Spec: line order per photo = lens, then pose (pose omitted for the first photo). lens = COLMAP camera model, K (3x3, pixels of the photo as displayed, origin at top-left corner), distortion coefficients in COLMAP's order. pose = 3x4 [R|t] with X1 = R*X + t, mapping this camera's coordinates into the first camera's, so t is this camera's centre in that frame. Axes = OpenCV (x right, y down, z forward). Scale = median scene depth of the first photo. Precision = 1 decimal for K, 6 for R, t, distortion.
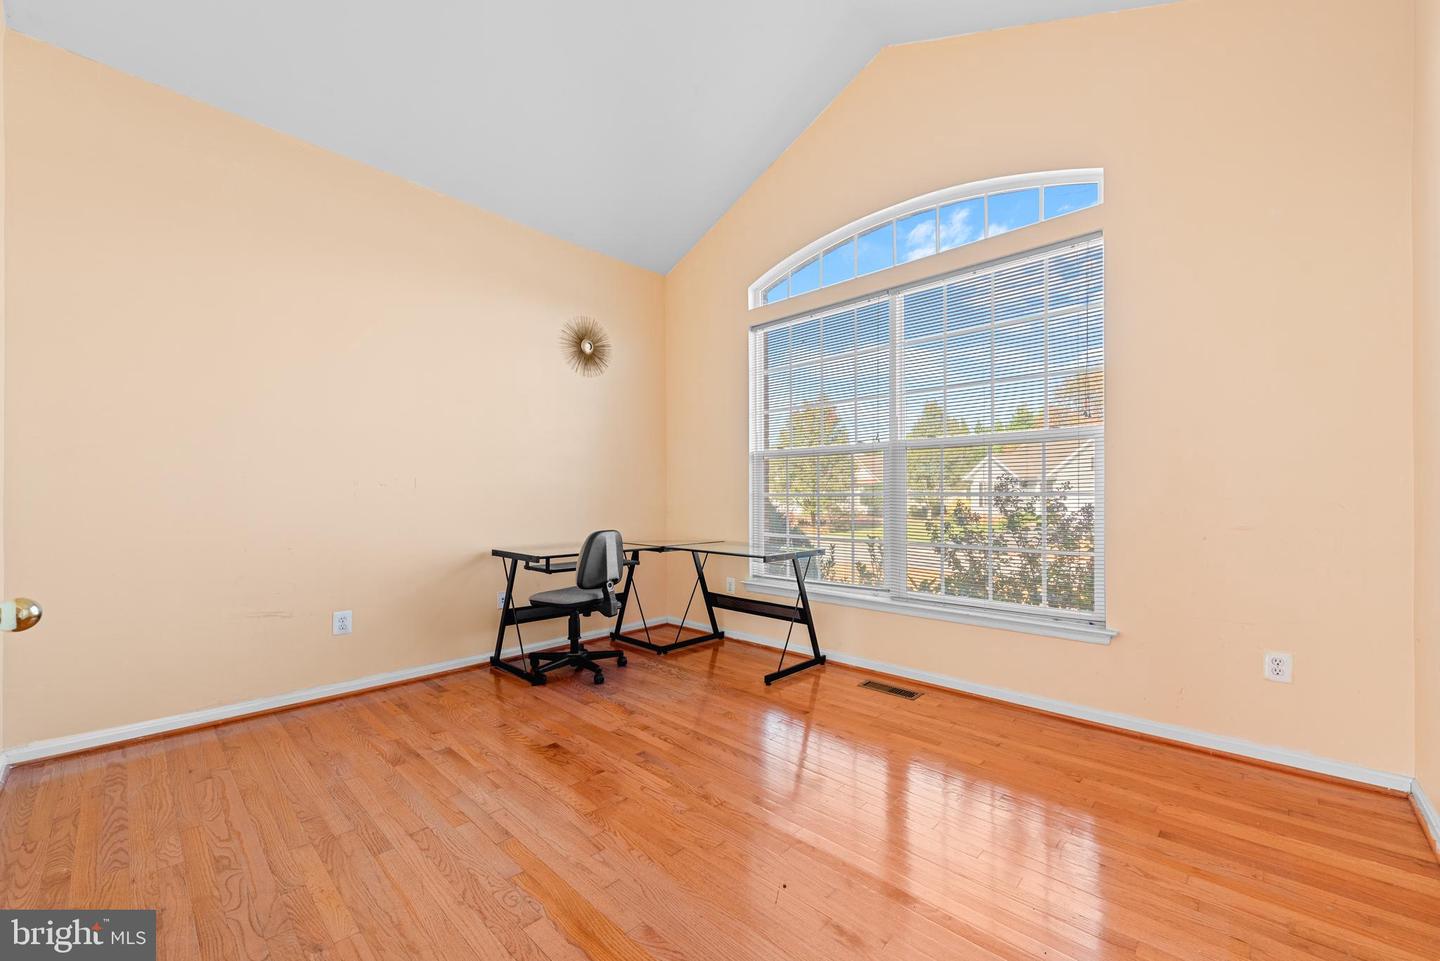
lens RADIAL K [[575.9, 0, 720.6], [0, 575.9, 484.4], [0, 0, 1]] dist [0.000687, 0.000031]
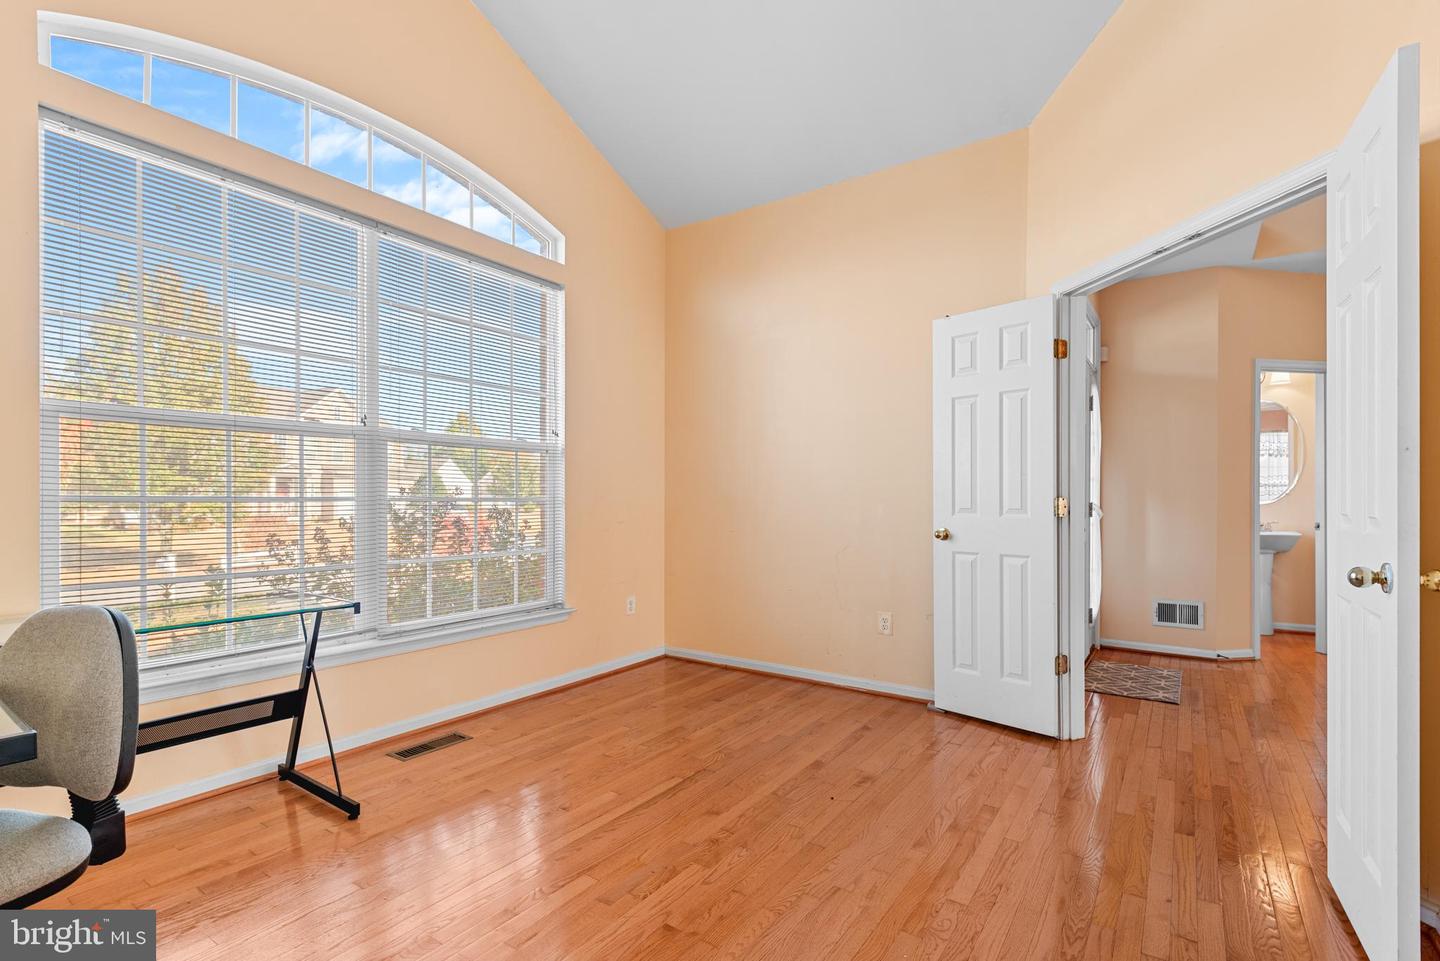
lens RADIAL K [[687.0, 0, 721.2], [0, 687.0, 502.6], [0, 0, 1]] dist [0.001496, 0.000085]
pose [[-0.184768, 0.001119, 0.982782, -0.815212], [-0.021863, 0.999747, -0.005249, 0.024097], [-0.982539, -0.022456, -0.184697, 0.918902]]
